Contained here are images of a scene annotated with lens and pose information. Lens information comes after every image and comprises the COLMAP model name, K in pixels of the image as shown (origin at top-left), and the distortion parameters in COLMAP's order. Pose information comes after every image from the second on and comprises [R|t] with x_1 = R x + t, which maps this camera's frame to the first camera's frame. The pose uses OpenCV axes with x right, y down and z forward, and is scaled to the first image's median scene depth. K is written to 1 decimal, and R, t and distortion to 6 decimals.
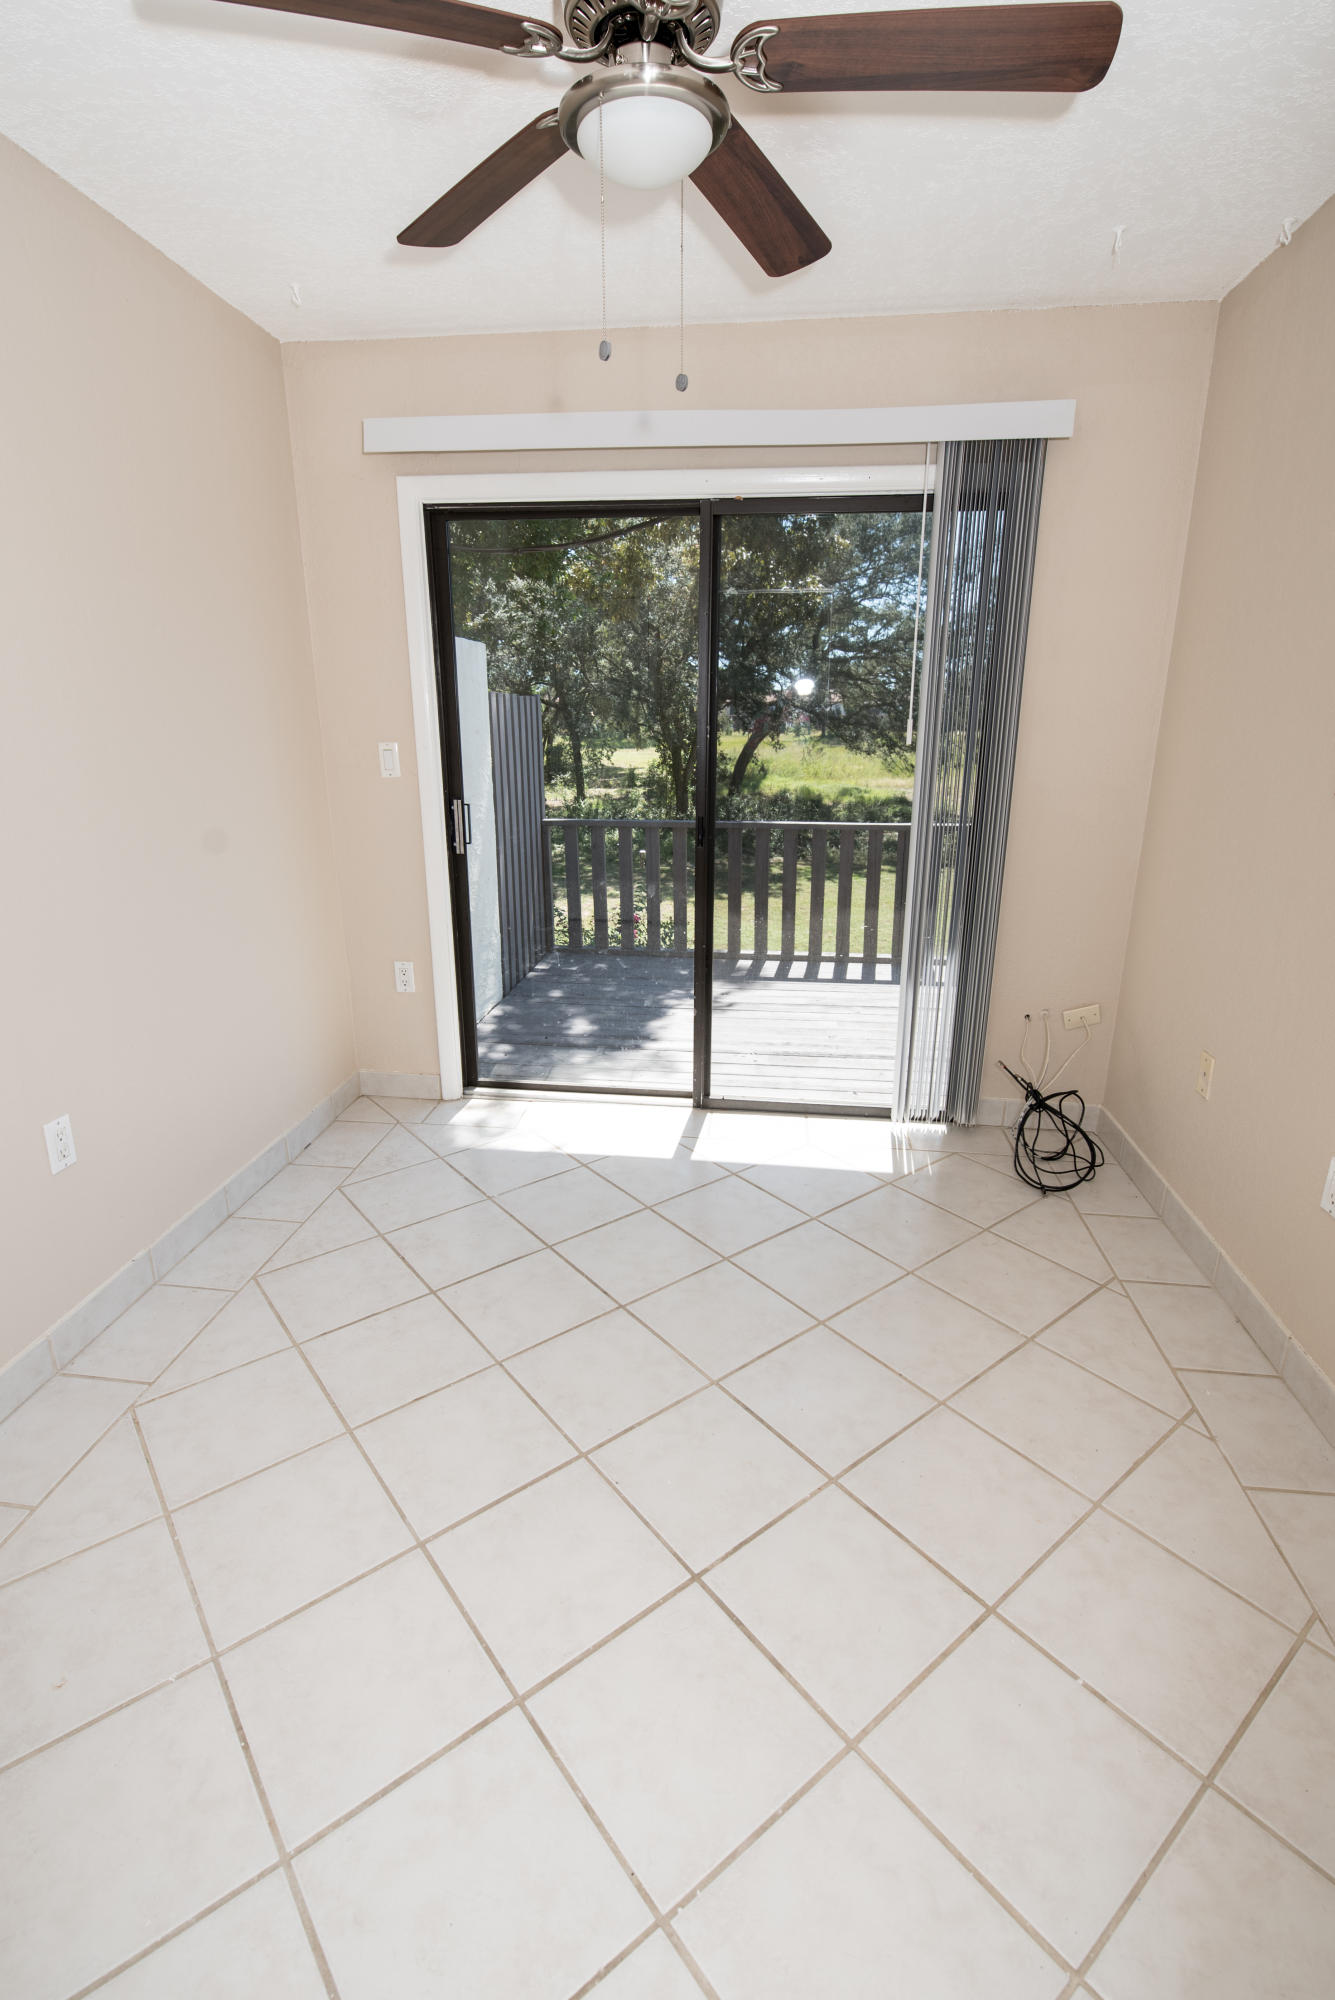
lens RADIAL K [[889.1, 0, 664.8], [0, 889.1, 987.4], [0, 0, 1]] dist [-0.005409, -0.005711]
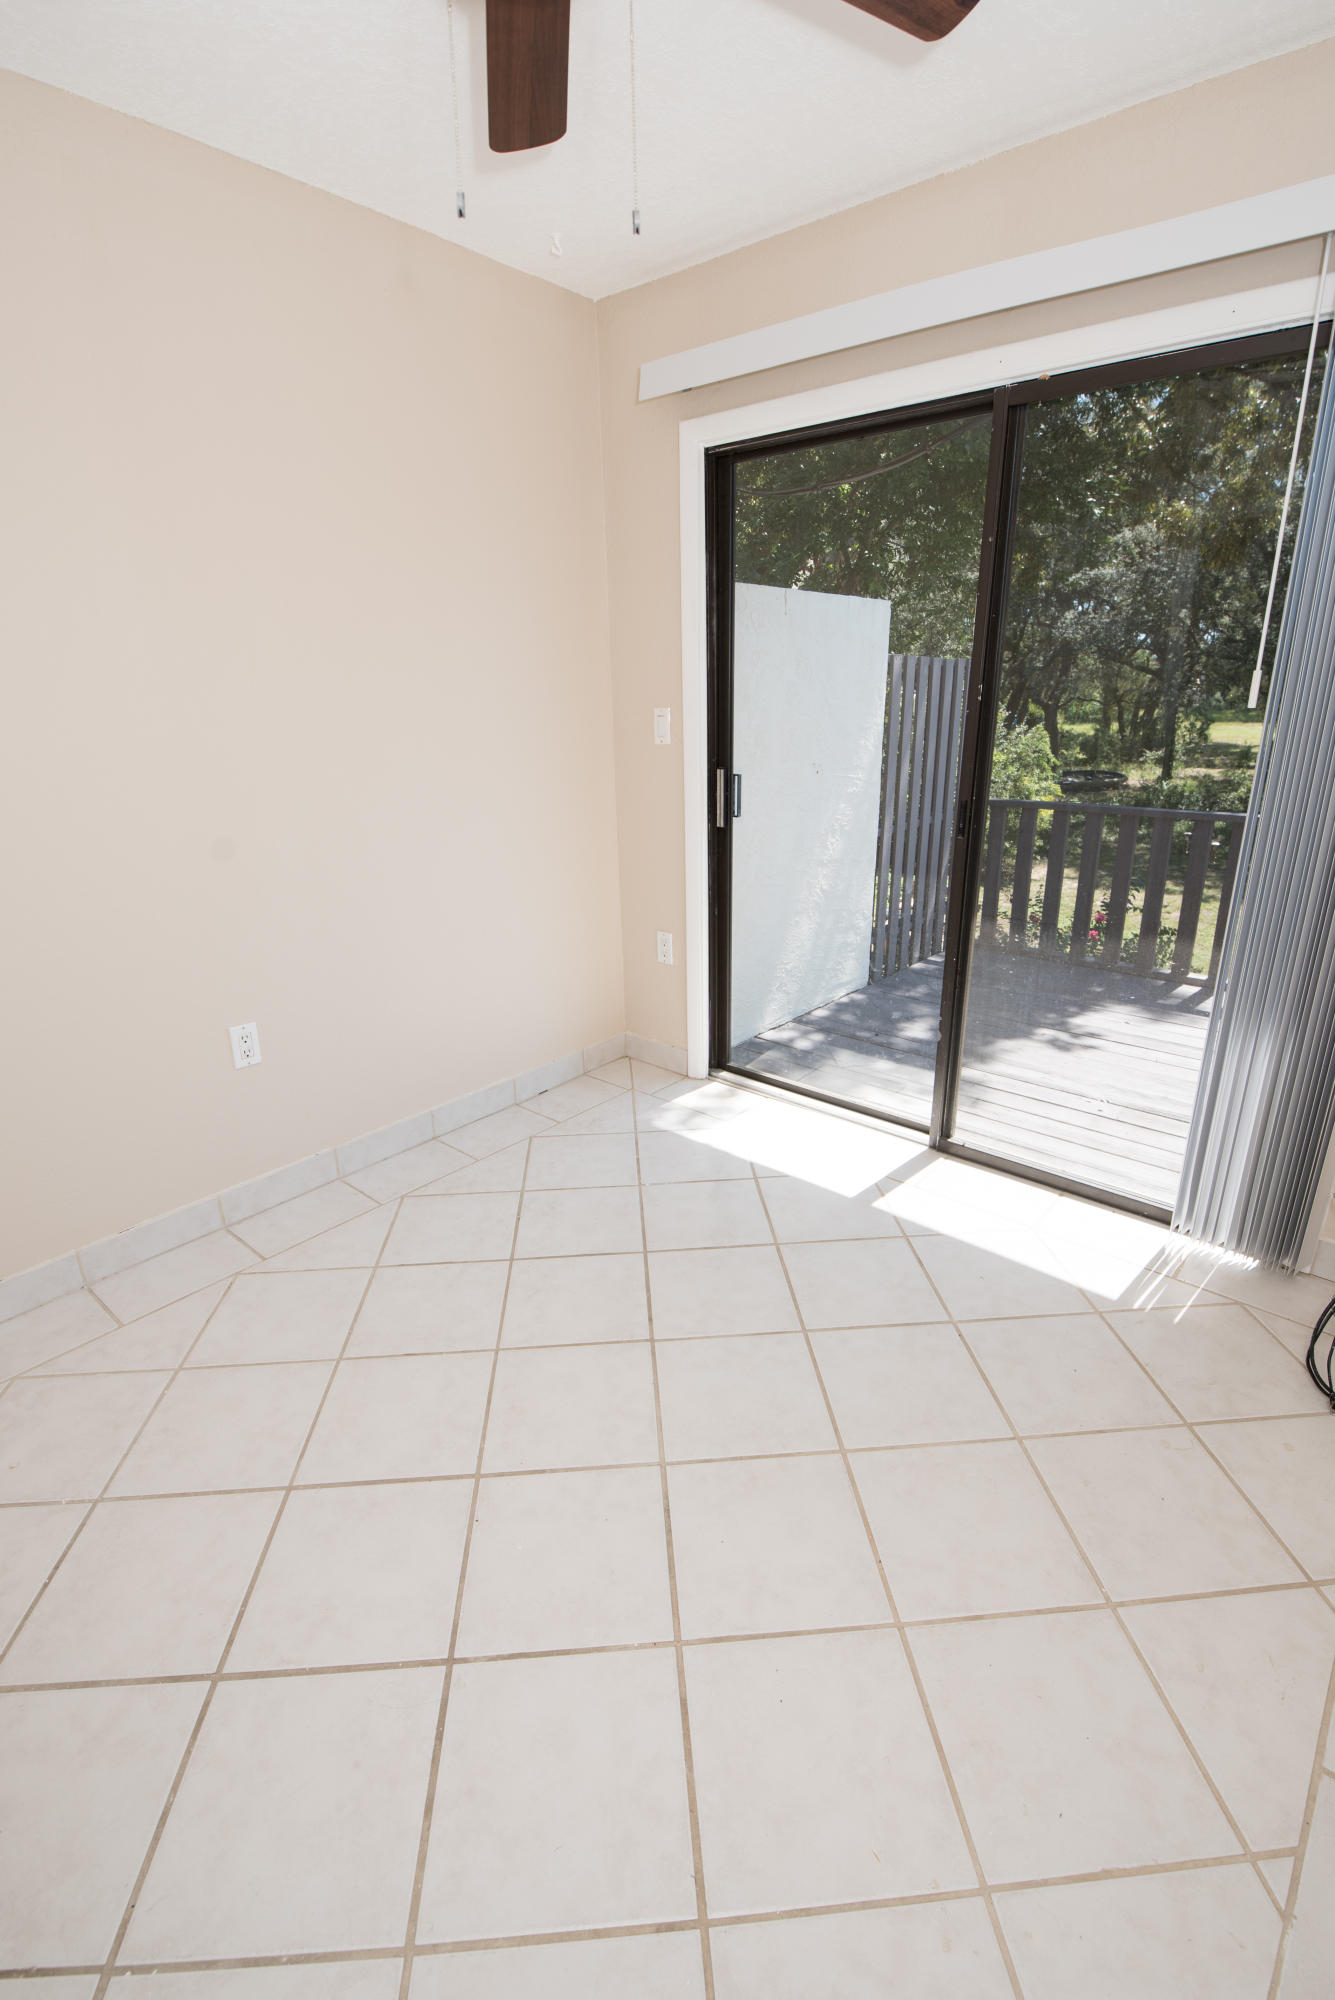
lens RADIAL K [[889.1, 0, 723.9], [0, 889.1, 1009.6], [0, 0, 1]] dist [-0.005409, -0.005711]
pose [[0.843352, 0.168632, -0.510217, 0.289395], [-0.142042, 0.985670, 0.090989, -0.044354], [0.518249, -0.004263, 0.855219, 0.186909]]
